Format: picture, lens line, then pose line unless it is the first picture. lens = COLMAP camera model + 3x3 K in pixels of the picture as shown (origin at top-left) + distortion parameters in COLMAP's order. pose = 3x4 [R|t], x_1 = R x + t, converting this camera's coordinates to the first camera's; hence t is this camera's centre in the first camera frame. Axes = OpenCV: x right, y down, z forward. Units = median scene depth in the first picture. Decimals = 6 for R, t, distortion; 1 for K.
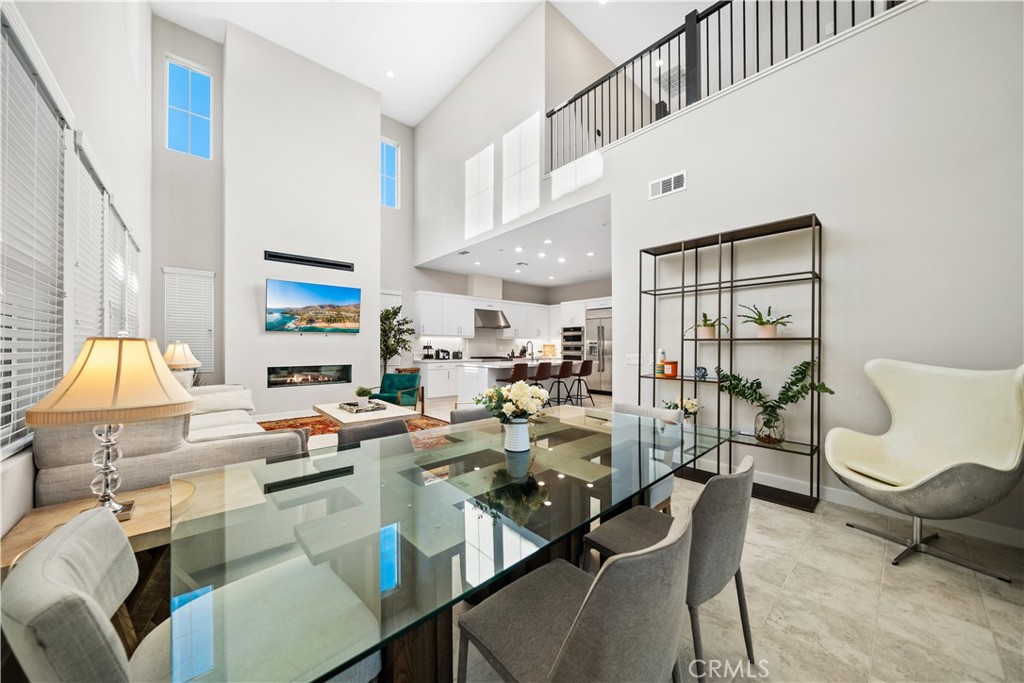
lens RADIAL K [[354.2, 0, 512.9], [0, 354.2, 348.6], [0, 0, 1]] dist [-0.009148, 0.000161]
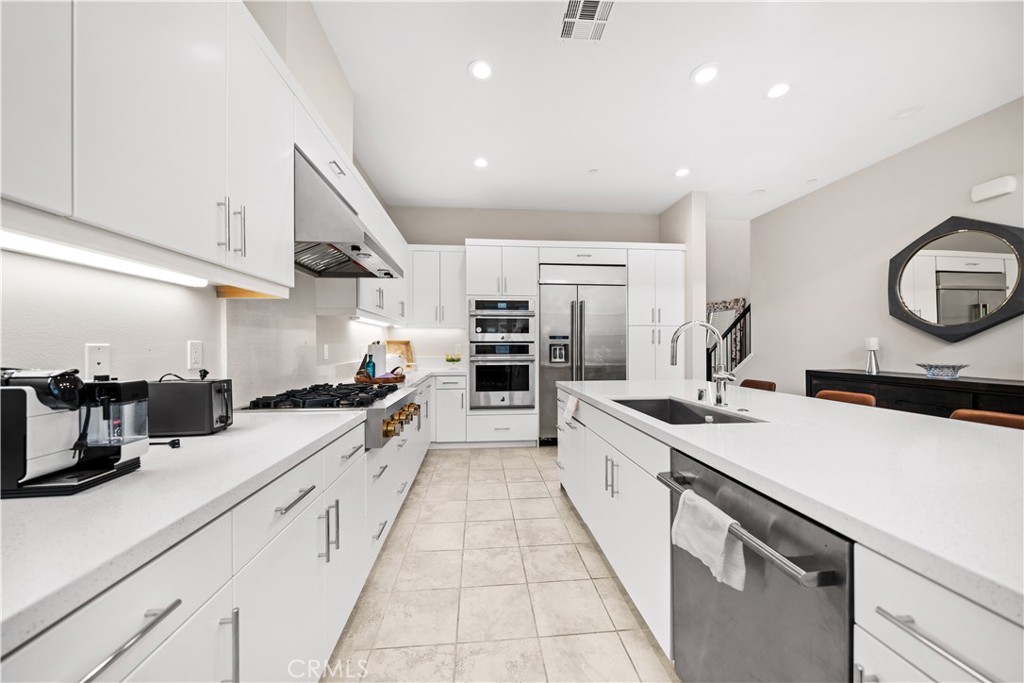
lens RADIAL K [[354.2, 0, 512.9], [0, 354.2, 348.6], [0, 0, 1]] dist [-0.009148, 0.000161]
pose [[0.586158, -0.010788, 0.810125, -0.209812], [0.007913, 0.999940, 0.007590, -0.004662], [-0.810158, 0.001962, 0.586209, 0.872629]]
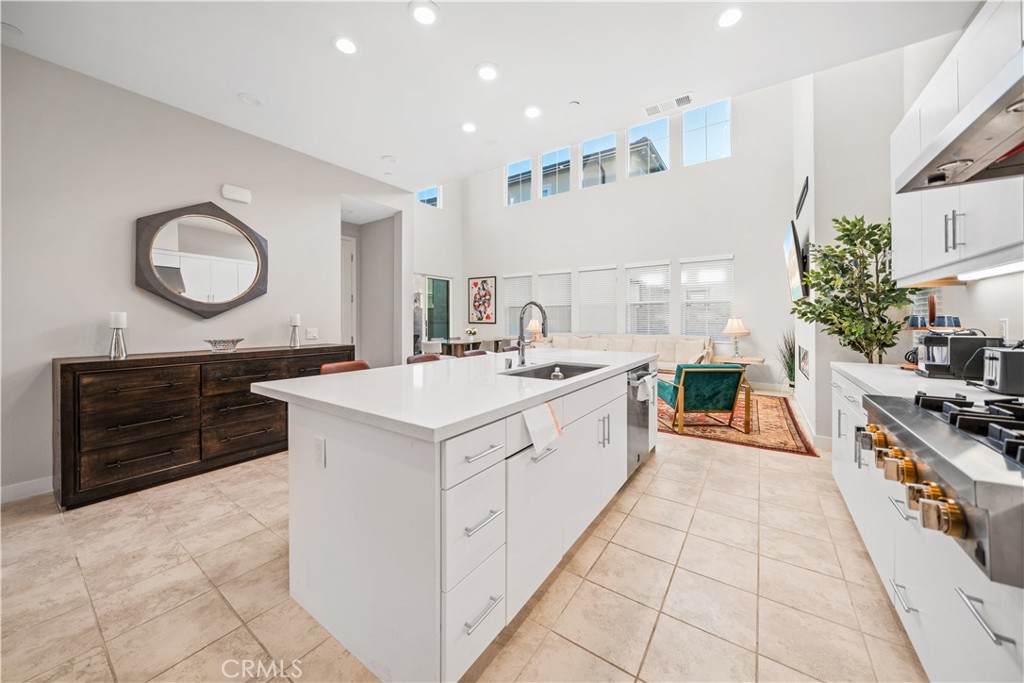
lens RADIAL K [[359.7, 0, 511.4], [0, 359.7, 320.7], [0, 0, 1]] dist [-0.007442, 0.000039]
pose [[-0.972453, -0.001744, -0.233095, 0.126305], [-0.002819, 0.999987, 0.004281, -0.005417], [0.233084, 0.004821, -0.972445, 1.187777]]
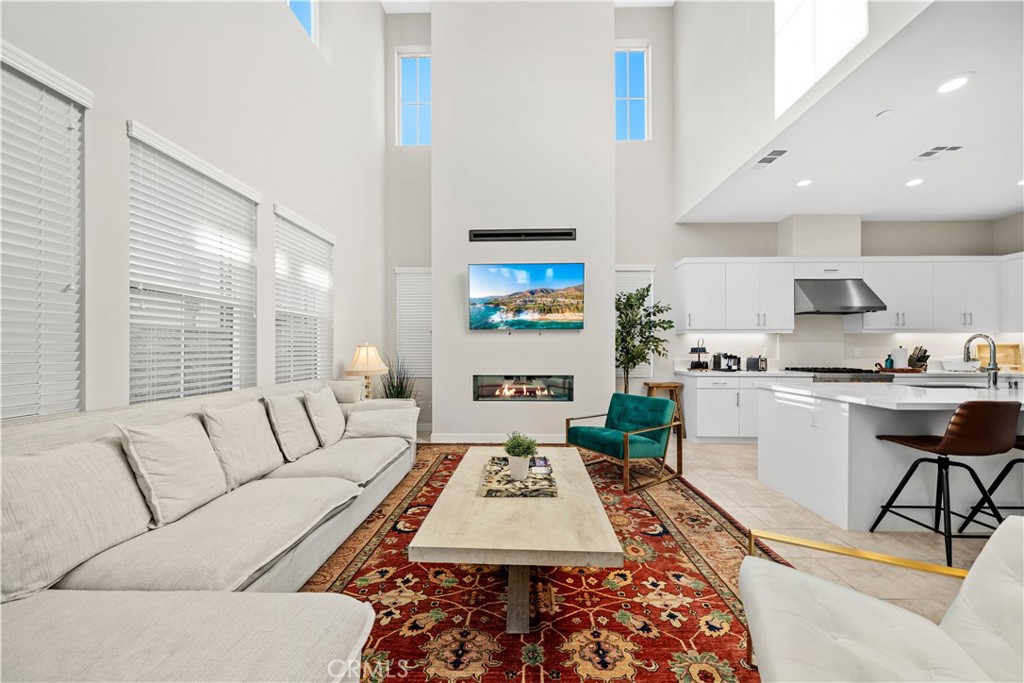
lens RADIAL K [[354.2, 0, 512.9], [0, 354.2, 348.6], [0, 0, 1]] dist [-0.009148, 0.000161]
pose [[0.725140, -0.002068, -0.688599, -0.054306], [-0.002115, 0.999984, -0.005230, -0.002541], [0.688598, 0.005249, 0.725124, 0.343573]]
